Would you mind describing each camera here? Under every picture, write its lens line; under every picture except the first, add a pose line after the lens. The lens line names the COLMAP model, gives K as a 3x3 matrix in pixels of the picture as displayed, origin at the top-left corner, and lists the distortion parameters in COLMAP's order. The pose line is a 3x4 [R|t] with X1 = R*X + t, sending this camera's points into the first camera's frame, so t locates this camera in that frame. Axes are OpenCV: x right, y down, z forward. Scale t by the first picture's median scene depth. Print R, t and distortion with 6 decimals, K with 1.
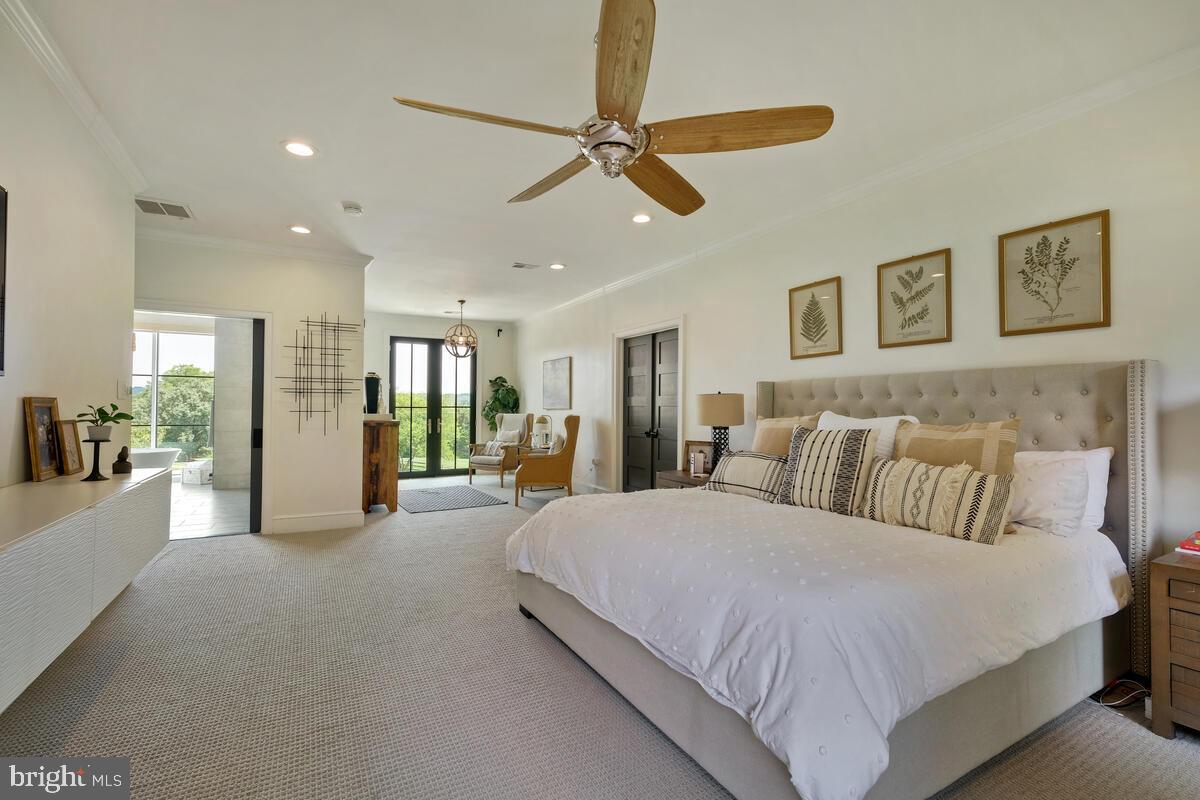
lens RADIAL K [[525.7, 0, 590.9], [0, 525.7, 394.9], [0, 0, 1]] dist [-0.001329, -0.000249]
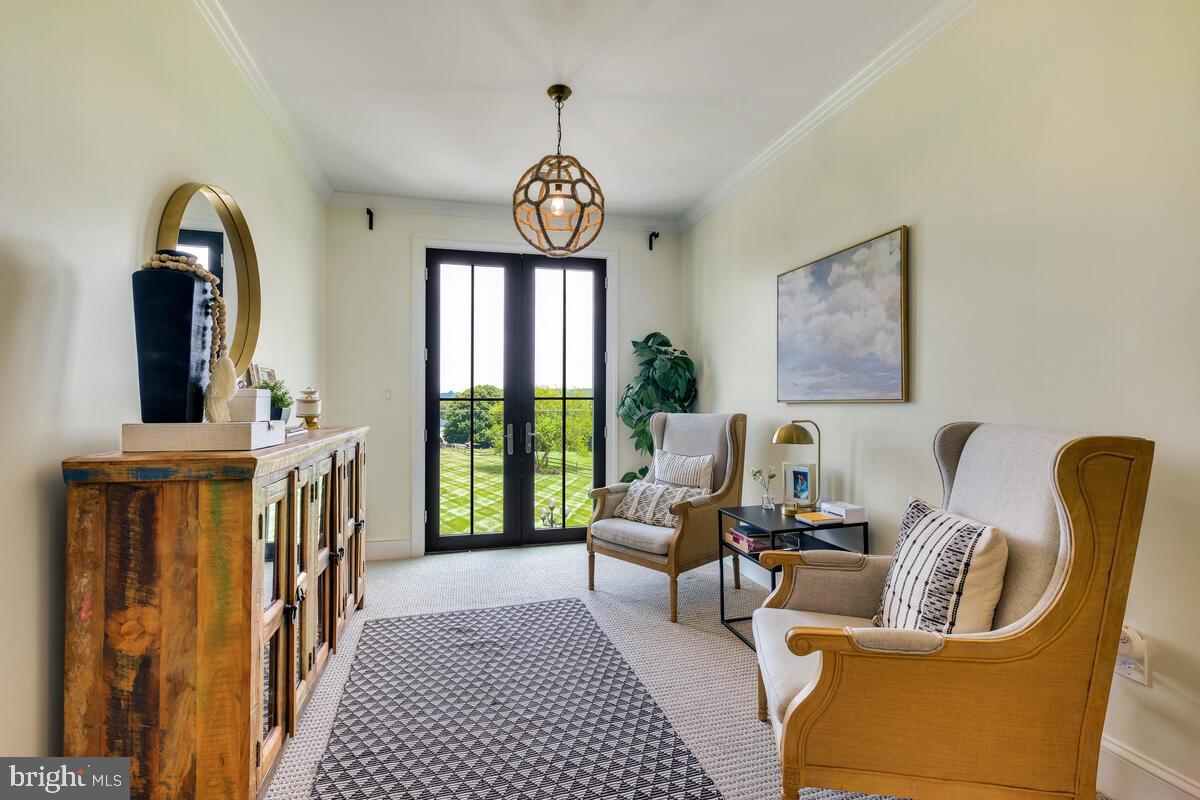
lens RADIAL K [[525.7, 0, 597.2], [0, 525.7, 397.2], [0, 0, 1]] dist [-0.001329, -0.000249]
pose [[0.970633, -0.004019, -0.240532, -0.117041], [0.008313, 0.999824, 0.016842, 0.014675], [0.240422, -0.018347, 0.970495, 0.562399]]
